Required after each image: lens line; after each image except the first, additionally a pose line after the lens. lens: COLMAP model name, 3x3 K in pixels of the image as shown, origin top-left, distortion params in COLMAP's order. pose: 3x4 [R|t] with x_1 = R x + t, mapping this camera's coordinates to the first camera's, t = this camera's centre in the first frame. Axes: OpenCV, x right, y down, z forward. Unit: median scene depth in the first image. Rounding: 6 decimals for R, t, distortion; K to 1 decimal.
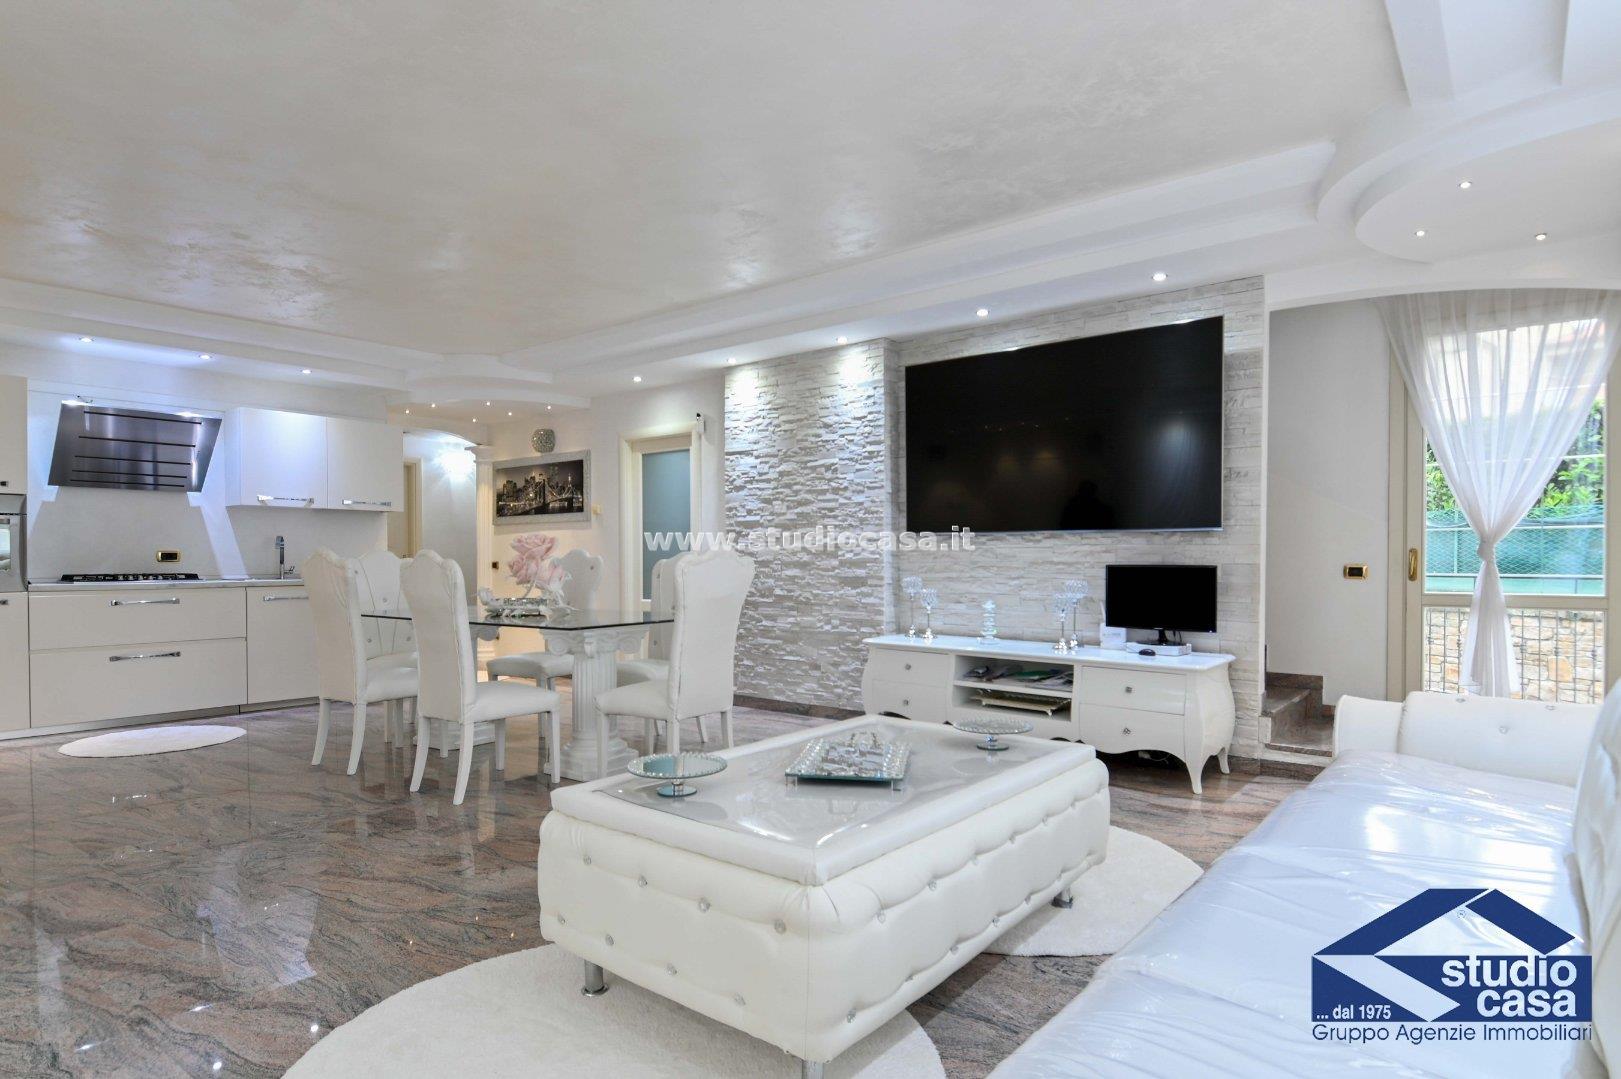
lens RADIAL K [[853.8, 0, 819.8], [0, 853.8, 574.5], [0, 0, 1]] dist [0.002115, -0.023227]
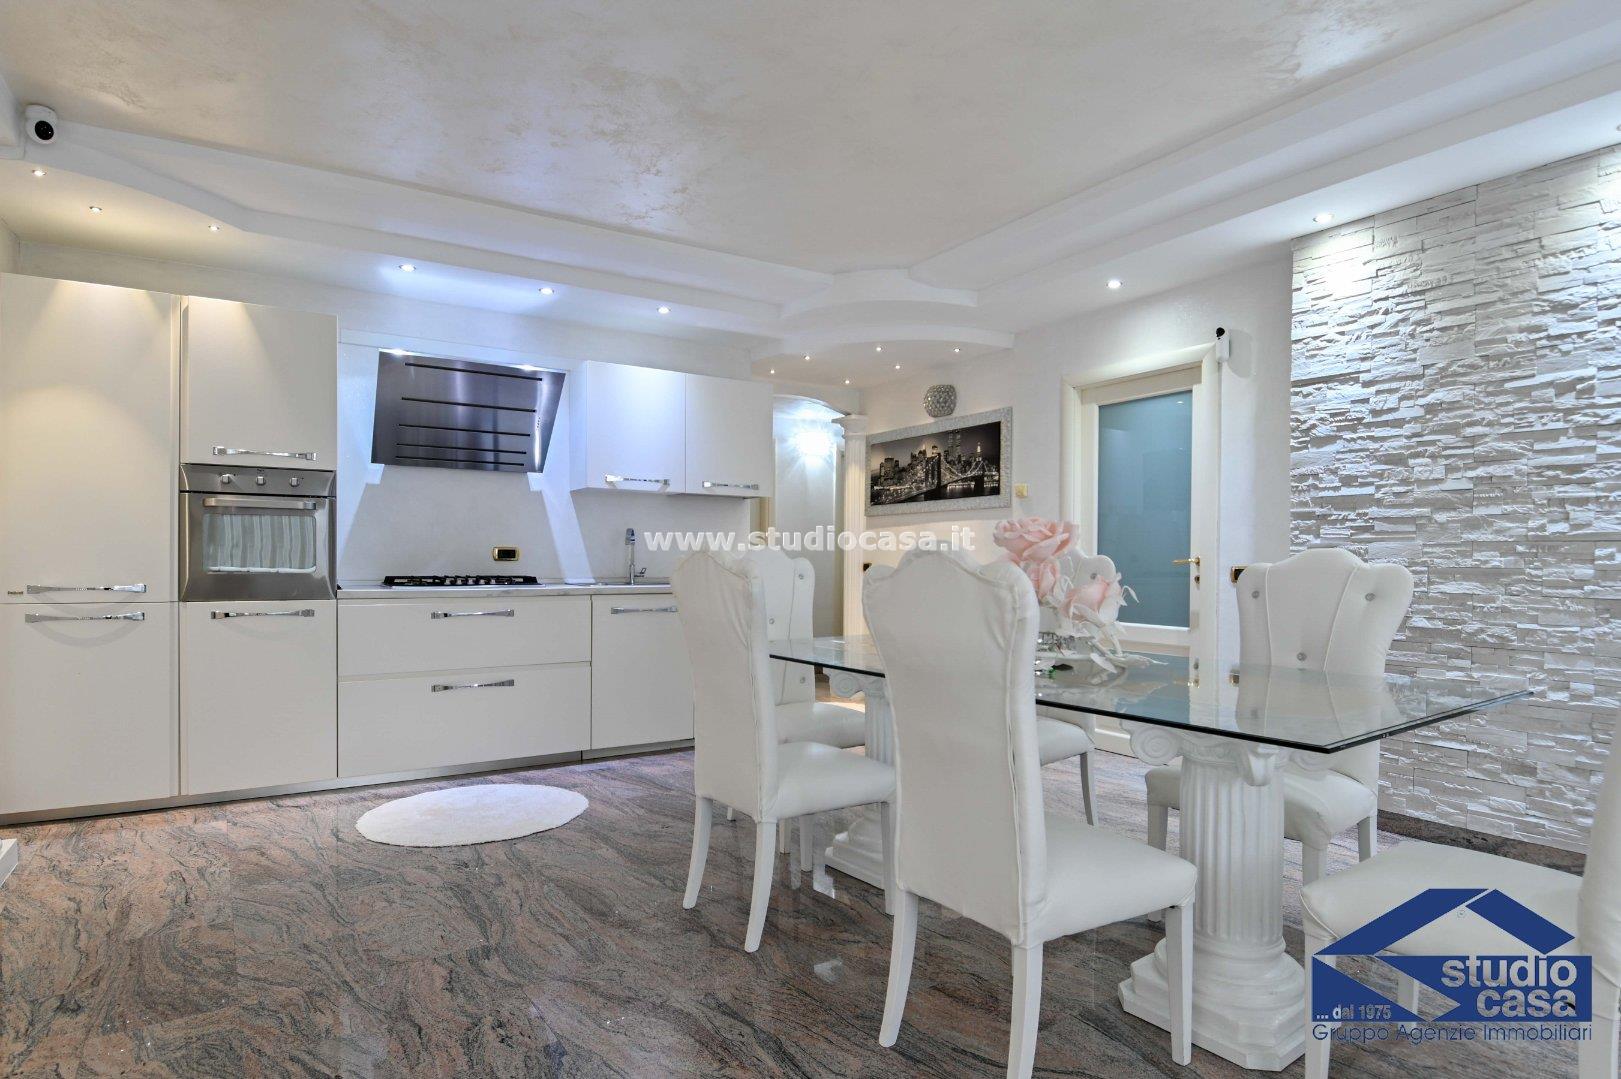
lens RADIAL K [[853.8, 0, 819.8], [0, 853.8, 574.5], [0, 0, 1]] dist [0.002115, -0.023227]
pose [[0.944330, 0.011457, -0.328801, -0.232651], [-0.011791, 0.999930, 0.000980, -0.006591], [0.328789, 0.002951, 0.944399, 0.348545]]
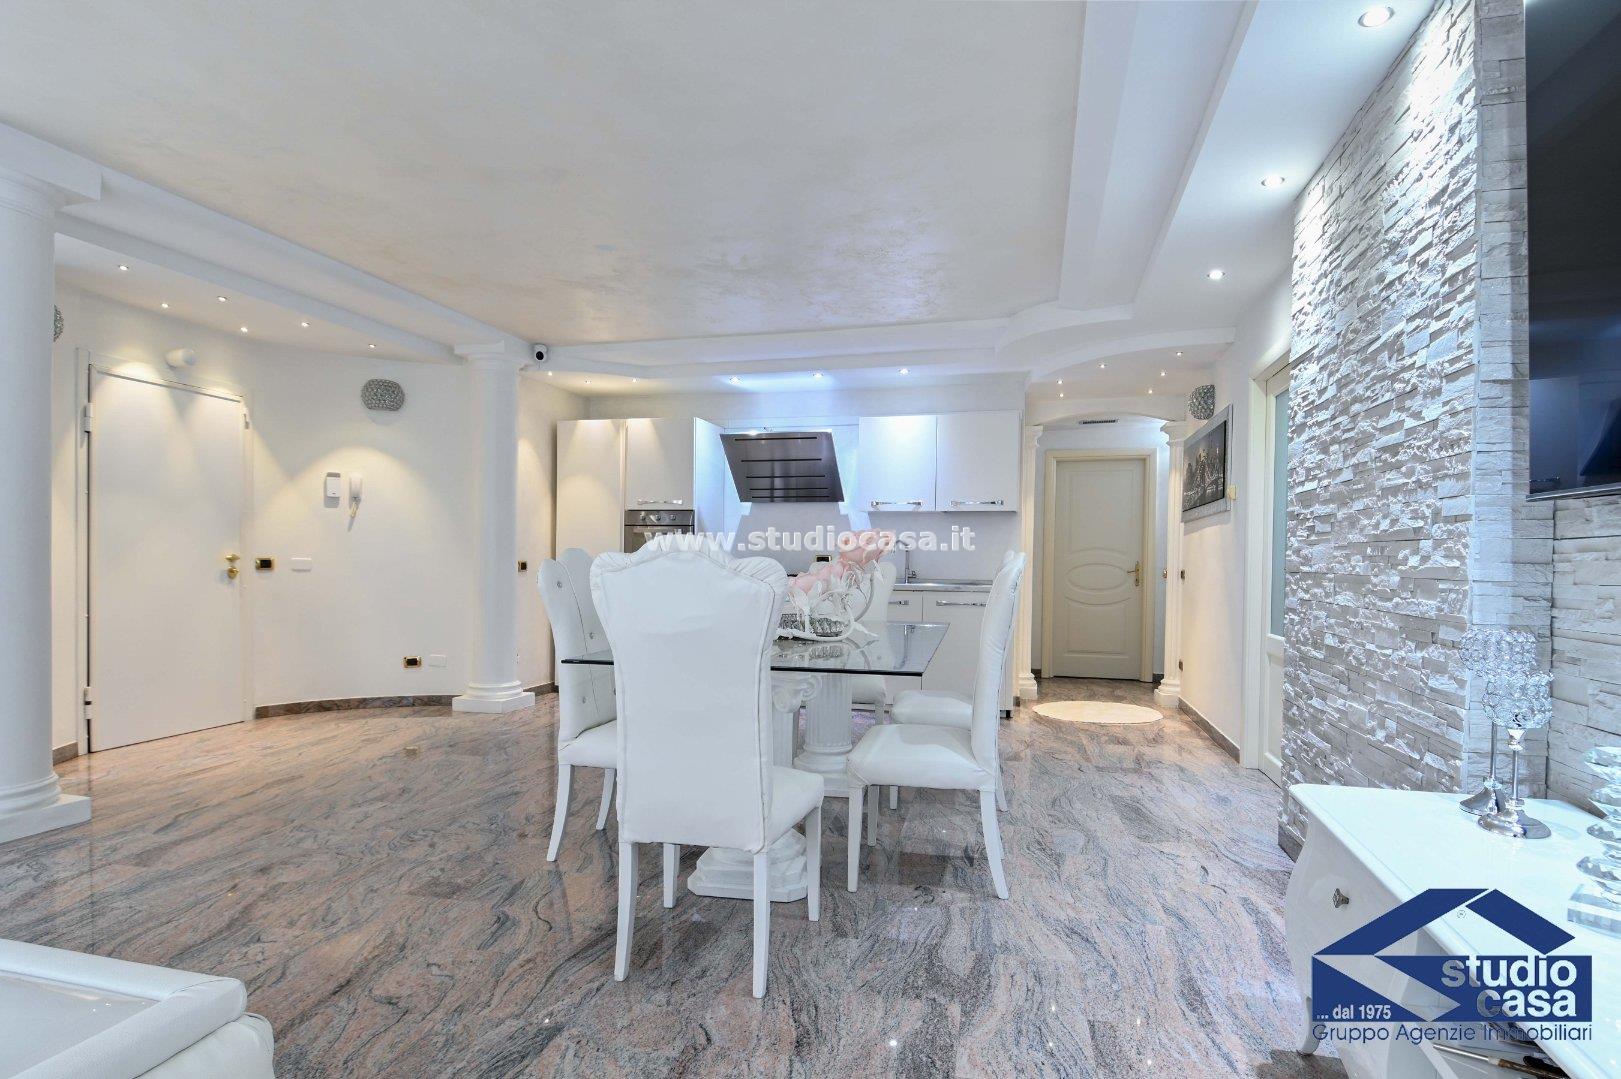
lens RADIAL K [[838.8, 0, 813.6], [0, 838.8, 577.2], [0, 0, 1]] dist [-0.000508, -0.000279]
pose [[0.409368, 0.020751, -0.912134, 0.250370], [-0.025727, 0.999606, 0.011194, -0.011323], [0.912007, 0.018884, 0.409740, 0.547635]]
